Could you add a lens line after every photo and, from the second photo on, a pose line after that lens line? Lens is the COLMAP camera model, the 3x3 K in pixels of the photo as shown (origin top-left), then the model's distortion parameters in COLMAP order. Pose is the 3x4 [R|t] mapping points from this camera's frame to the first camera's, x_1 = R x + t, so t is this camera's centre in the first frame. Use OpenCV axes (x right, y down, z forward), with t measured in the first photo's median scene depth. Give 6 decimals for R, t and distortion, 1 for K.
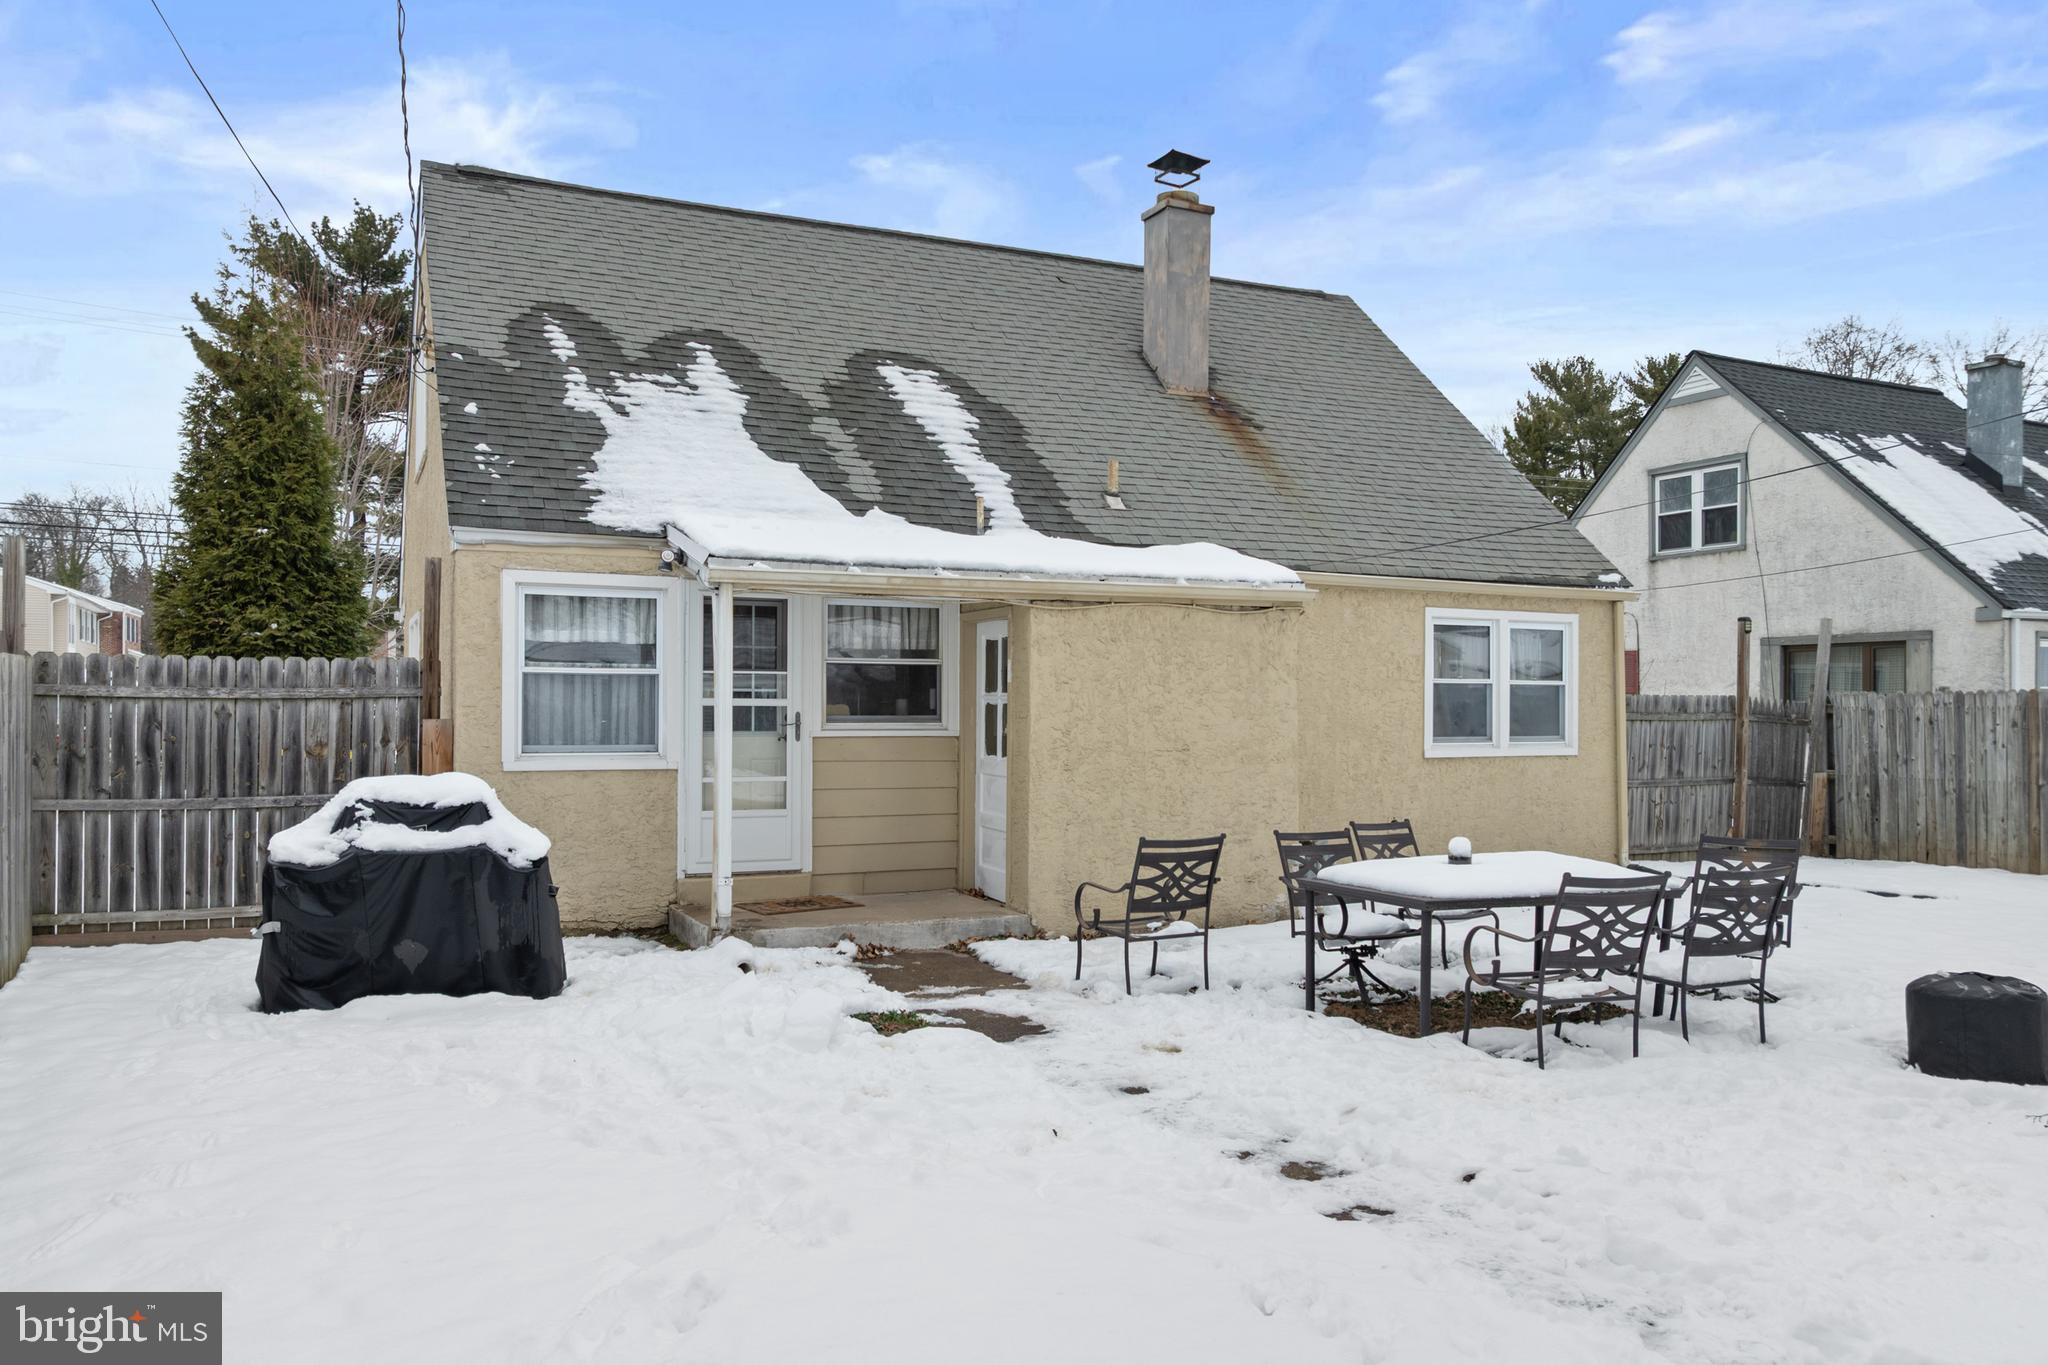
lens RADIAL K [[1432.9, 0, 1017.4], [0, 1432.9, 697.0], [0, 0, 1]] dist [-0.004424, -0.047487]
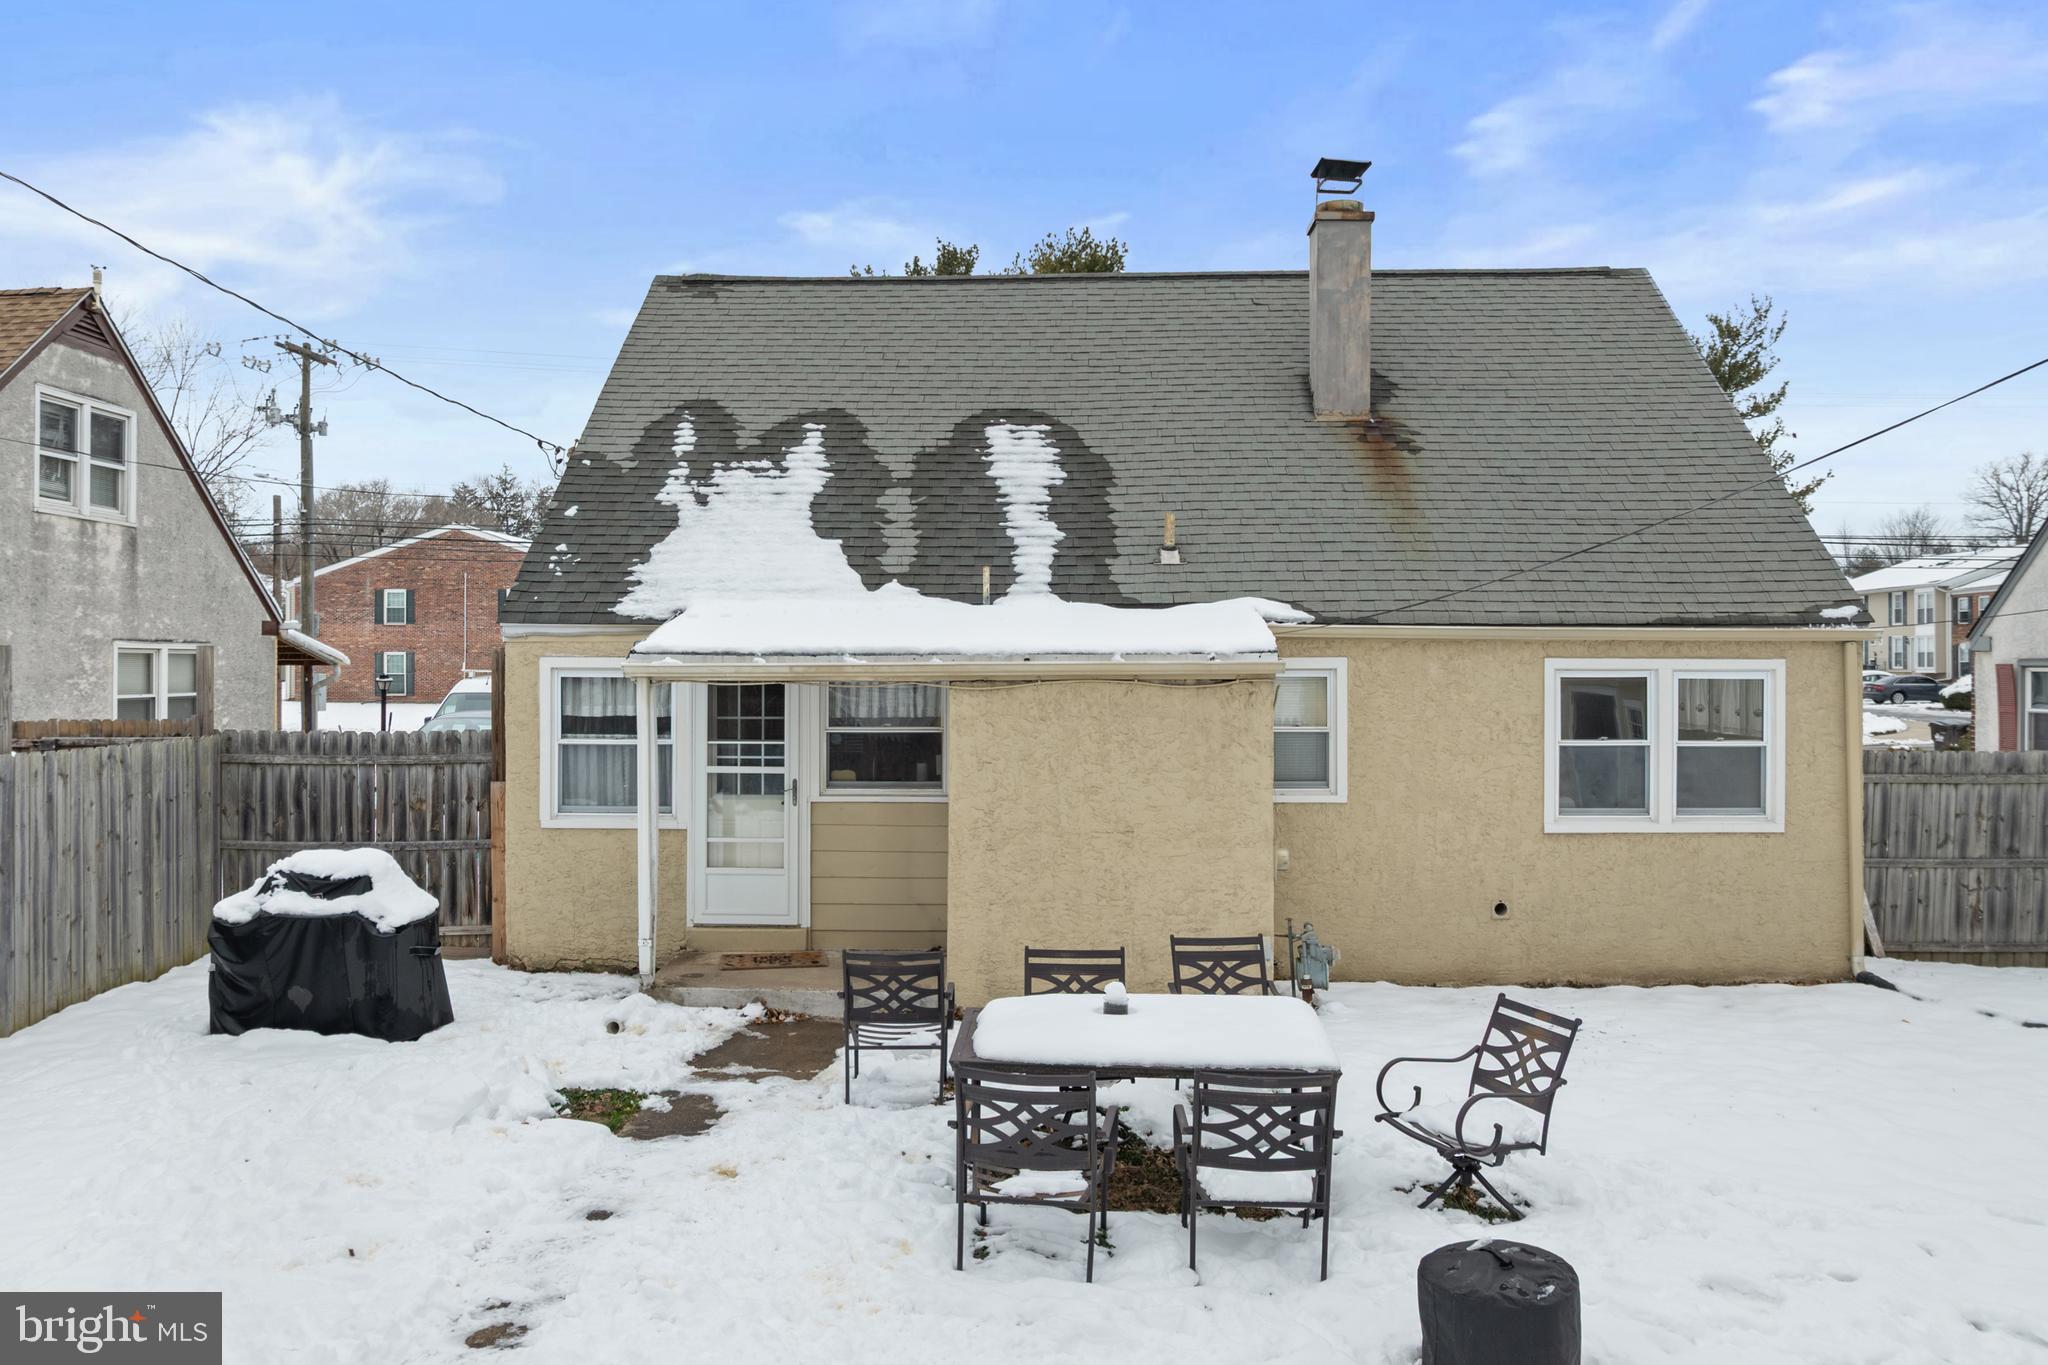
lens RADIAL K [[1427.8, 0, 1030.8], [0, 1427.8, 659.5], [0, 0, 1]] dist [-0.015983, -0.041481]
pose [[0.895489, -0.004112, -0.445064, 0.476984], [0.004147, 0.999991, -0.000895, -0.076620], [0.445063, -0.001044, 0.895498, 0.114911]]
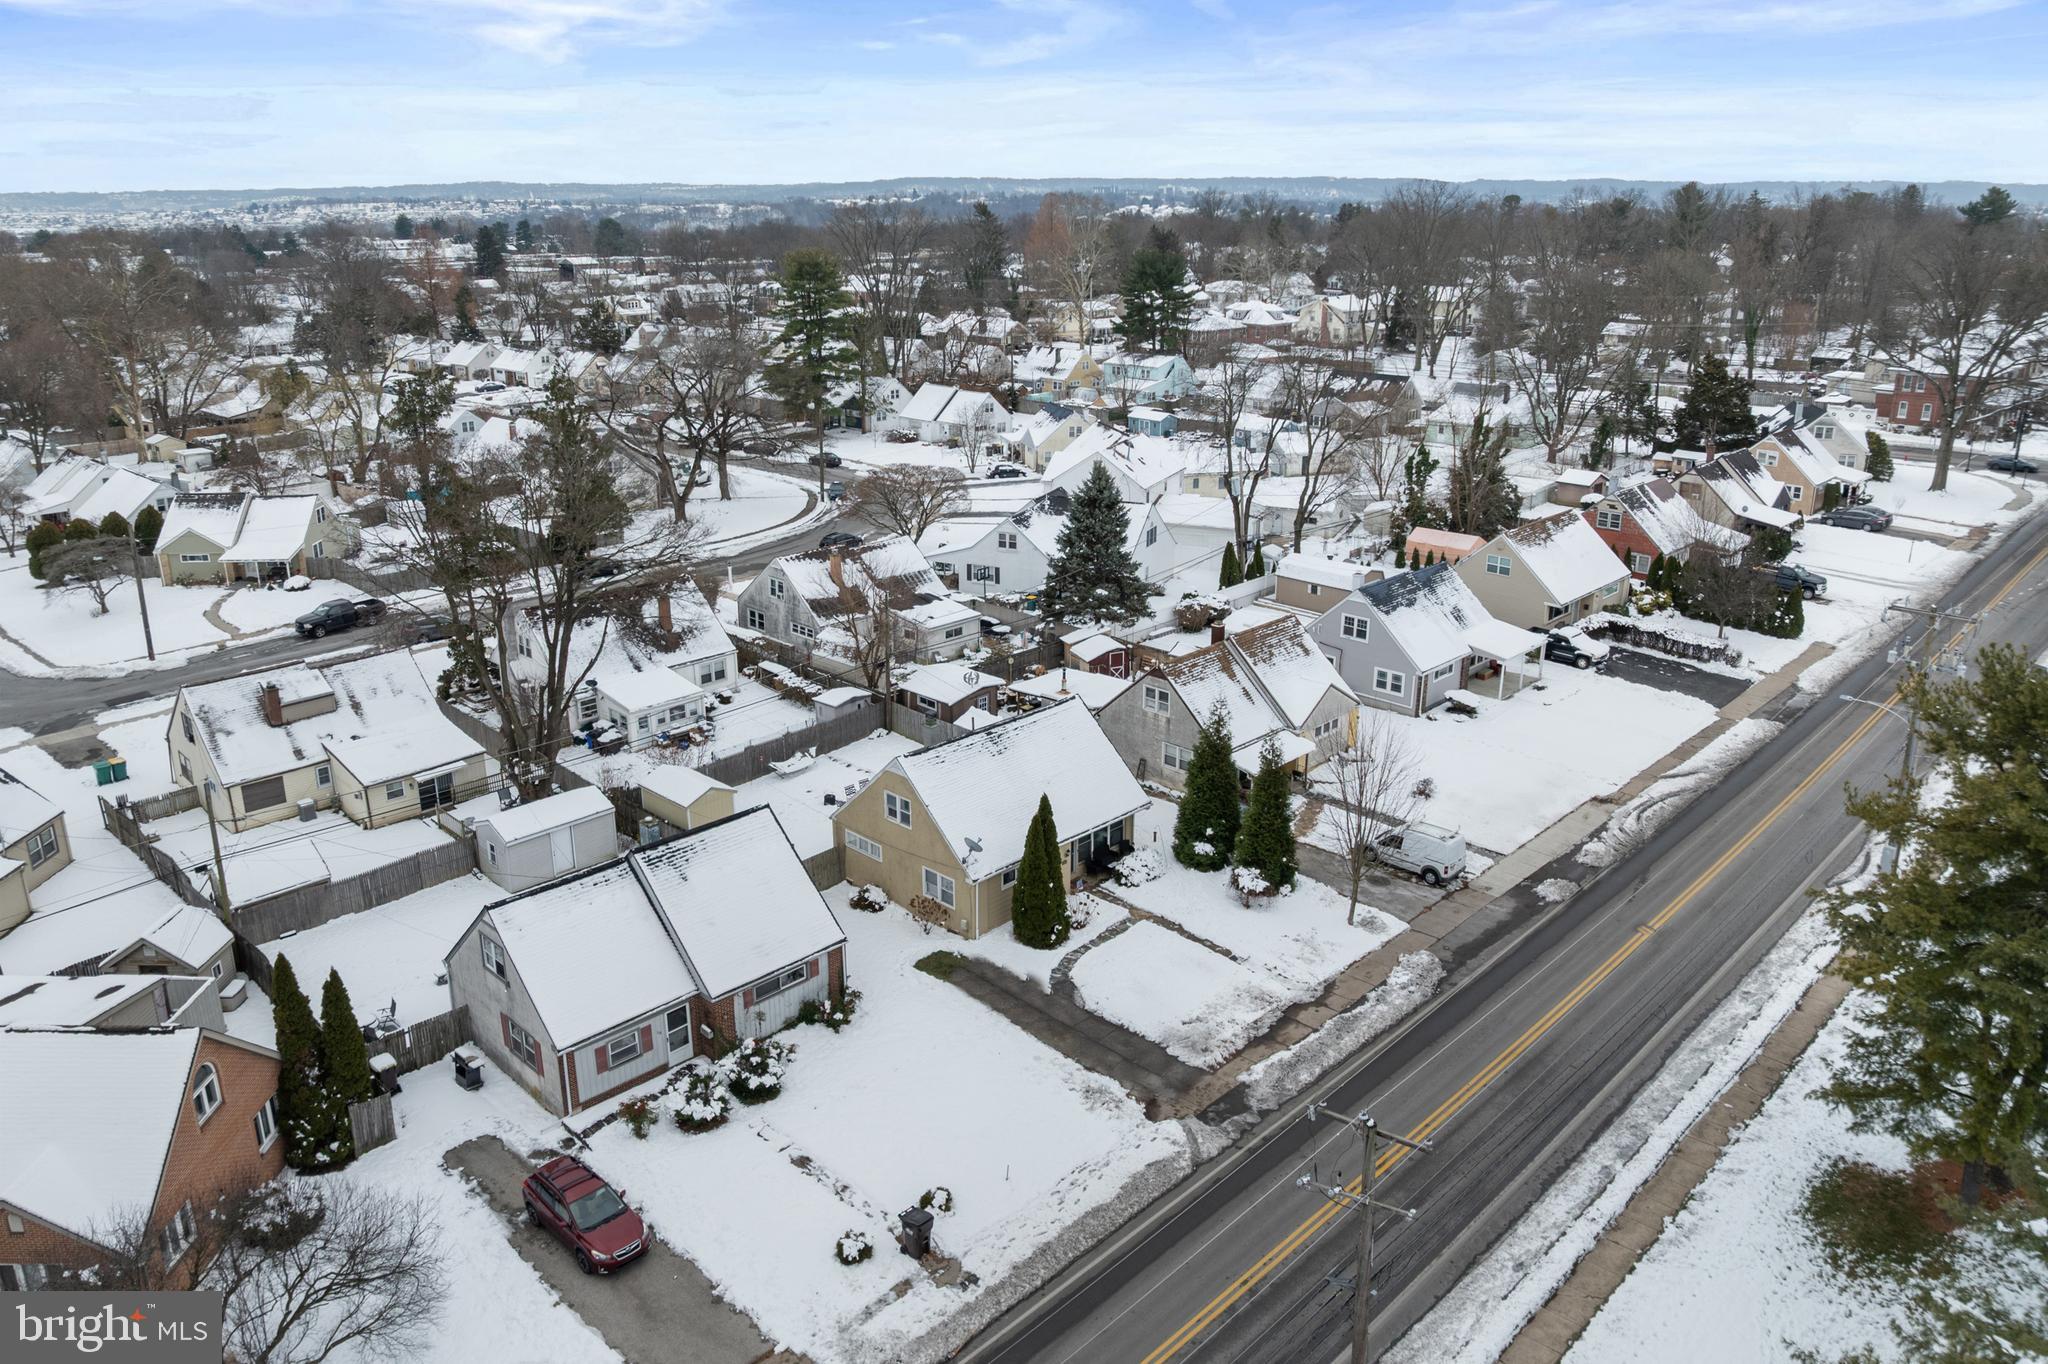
lens RADIAL K [[1427.8, 0, 1030.8], [0, 1427.8, 659.0], [0, 0, 1]] dist [-0.015983, -0.041481]
pose [[-0.934705, 0.105414, -0.339433, 1.702328], [-0.003030, 0.952608, 0.304186, -2.465580], [0.355412, 0.285352, -0.890088, 6.565951]]
